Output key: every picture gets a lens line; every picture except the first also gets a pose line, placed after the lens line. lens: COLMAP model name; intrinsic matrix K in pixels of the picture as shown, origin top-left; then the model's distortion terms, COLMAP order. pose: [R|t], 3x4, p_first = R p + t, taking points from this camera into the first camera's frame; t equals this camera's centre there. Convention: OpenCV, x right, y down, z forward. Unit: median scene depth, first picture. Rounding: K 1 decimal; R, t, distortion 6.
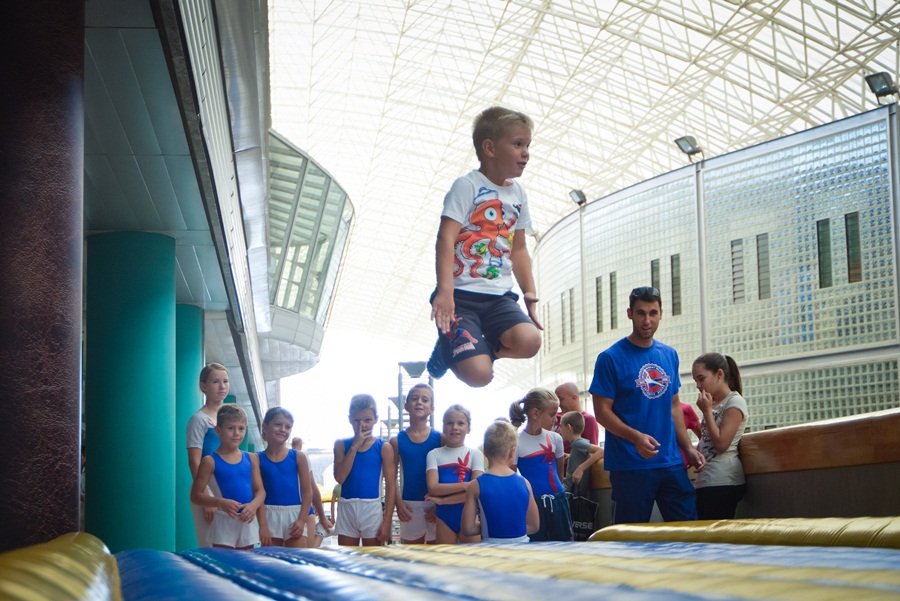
lens RADIAL K [[1699.6, 0, 448.7], [0, 1699.6, 323.5], [0, 0, 1]] dist [0.052138, 0.068803]
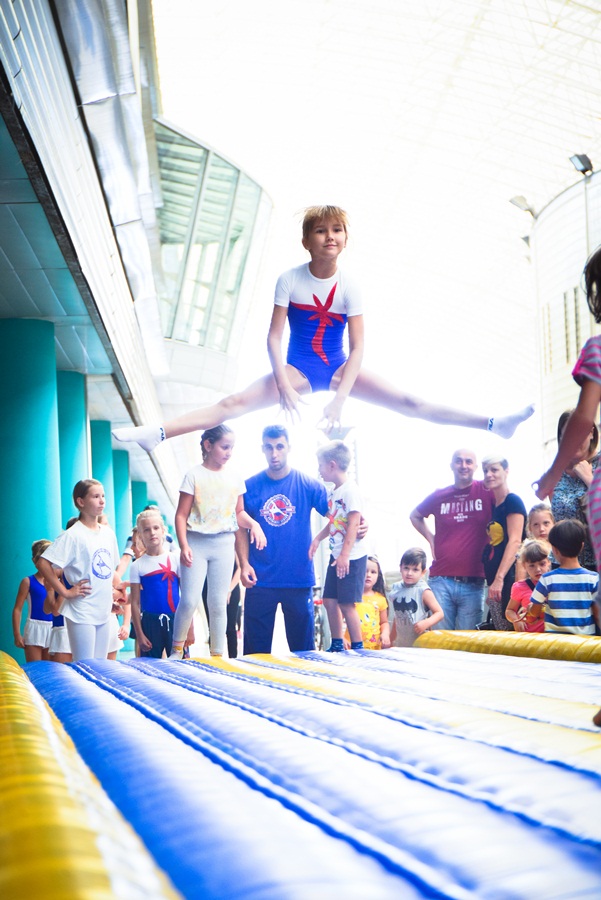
lens RADIAL K [[2567.1, 0, 300.5], [0, 2567.1, 450.0], [0, 0, 1]] dist [0.060790, 0.172618]
pose [[0.997867, -0.027993, -0.058976, 0.021549], [0.031483, 0.997755, 0.059101, -0.025033], [0.057189, -0.060832, 0.996508, -0.157547]]
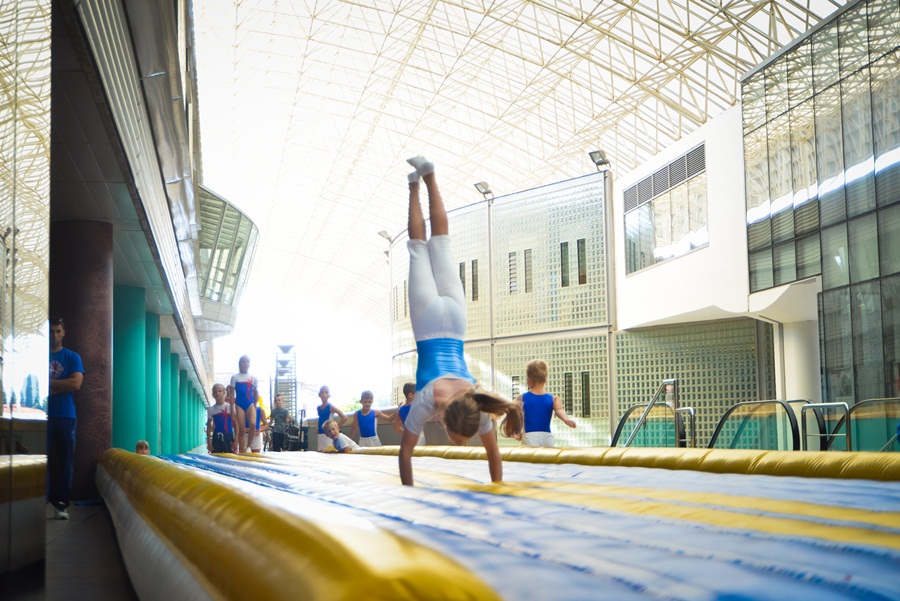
lens RADIAL K [[1415.8, 0, 424.7], [0, 1415.8, 319.1], [0, 0, 1]] dist [0.020631, 0.042873]
pose [[0.998677, 0.005608, 0.051112, 0.027634], [-0.007374, 0.999380, 0.034432, -0.033155], [-0.050888, -0.034763, 0.998099, -0.257646]]
